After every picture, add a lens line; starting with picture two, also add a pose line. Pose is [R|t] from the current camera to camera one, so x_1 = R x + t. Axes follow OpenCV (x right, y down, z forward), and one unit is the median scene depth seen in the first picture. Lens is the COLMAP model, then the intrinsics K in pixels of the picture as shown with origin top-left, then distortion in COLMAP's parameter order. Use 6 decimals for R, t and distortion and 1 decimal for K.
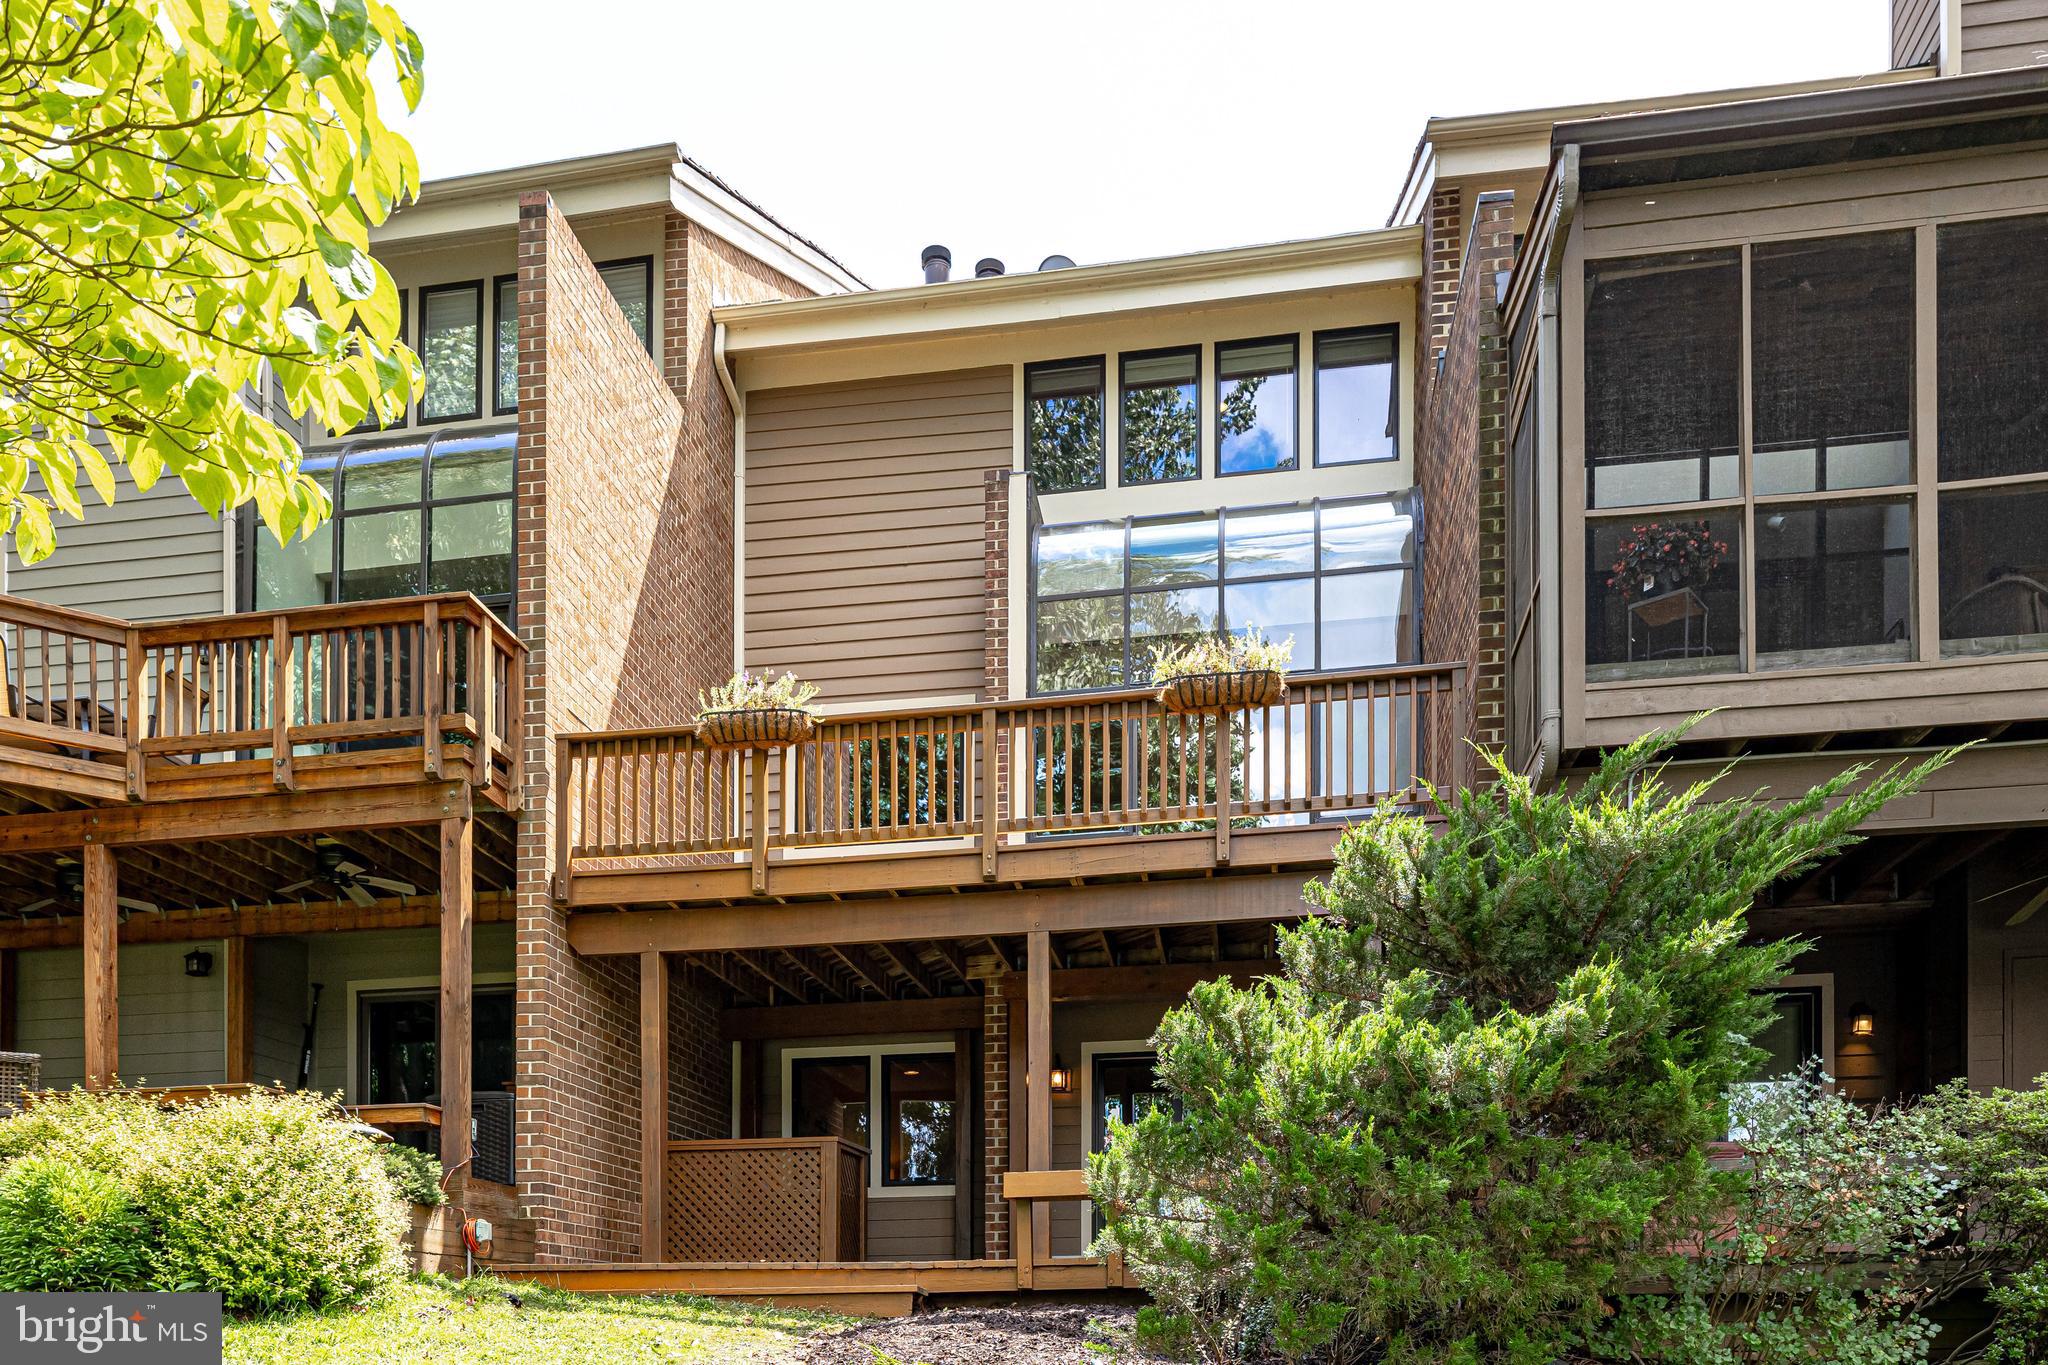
lens RADIAL K [[1462.7, 0, 1024.0], [0, 1462.7, 682.5], [0, 0, 1]] dist [-0.003113, 0.002213]
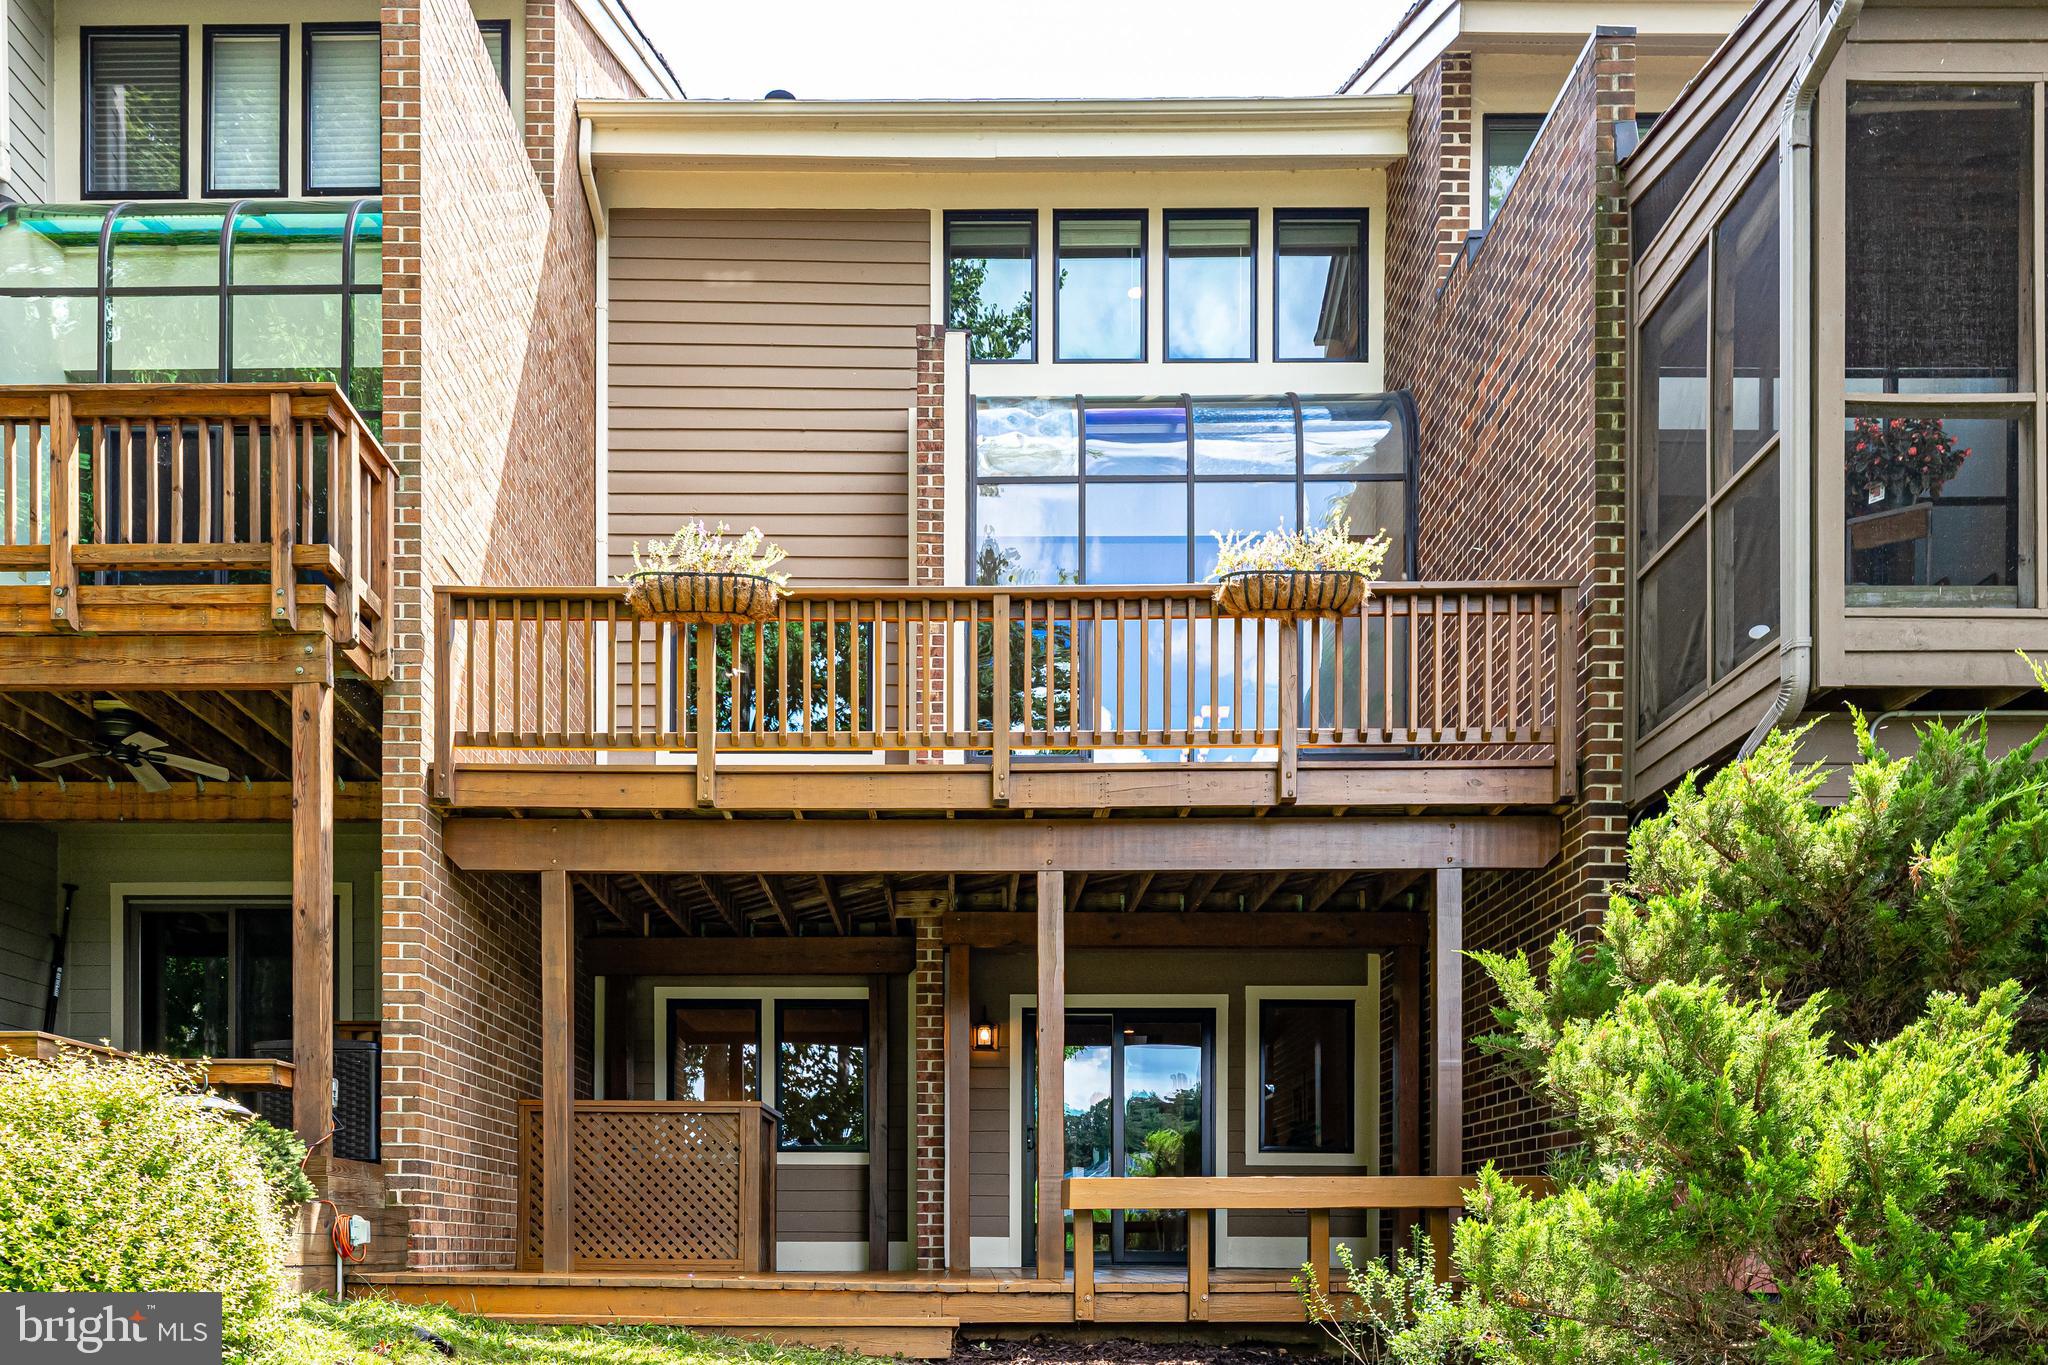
lens RADIAL K [[1535.4, 0, 1020.9], [0, 1535.4, 732.9], [0, 0, 1]] dist [0.006639, -0.001754]
pose [[0.988764, 0.063654, 0.135256, -0.121914], [-0.074958, 0.993957, 0.080192, 0.025034], [-0.129334, -0.089429, 0.987560, 0.154645]]
